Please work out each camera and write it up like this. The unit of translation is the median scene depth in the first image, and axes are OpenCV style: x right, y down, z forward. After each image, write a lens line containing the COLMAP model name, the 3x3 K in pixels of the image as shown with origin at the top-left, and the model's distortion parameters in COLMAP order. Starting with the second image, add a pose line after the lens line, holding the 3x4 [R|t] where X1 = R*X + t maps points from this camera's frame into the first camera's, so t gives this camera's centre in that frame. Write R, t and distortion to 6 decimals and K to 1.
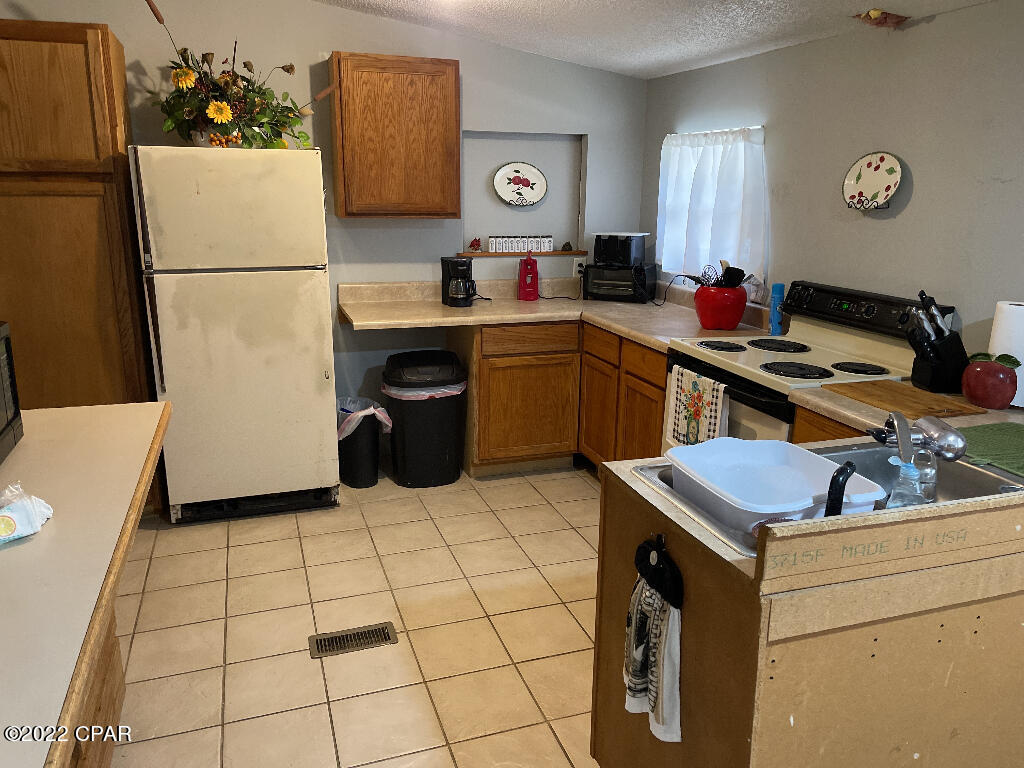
lens RADIAL K [[752.9, 0, 516.6], [0, 752.9, 385.7], [0, 0, 1]] dist [0.010712, 0.002148]
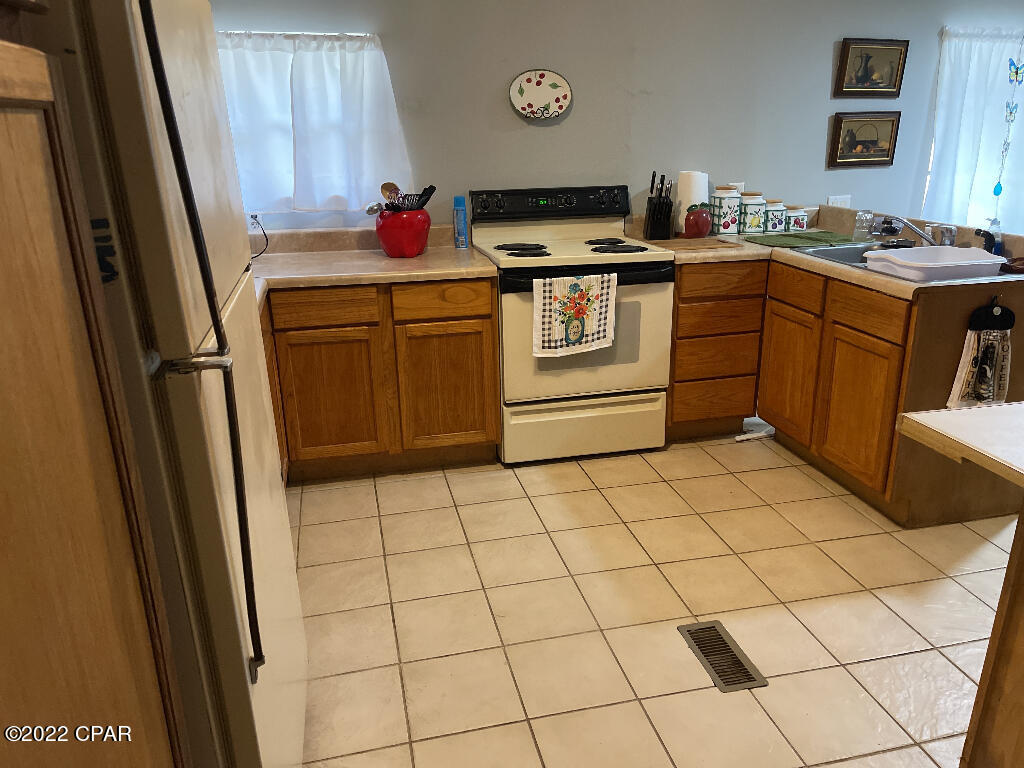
lens RADIAL K [[778.1, 0, 513.5], [0, 778.1, 385.4], [0, 0, 1]] dist [0.046854, -0.036783]
pose [[0.117778, -0.333055, 0.935523, -0.858620], [0.271863, 0.916902, 0.292200, -0.220497], [-0.955101, 0.219919, 0.198537, 0.890911]]
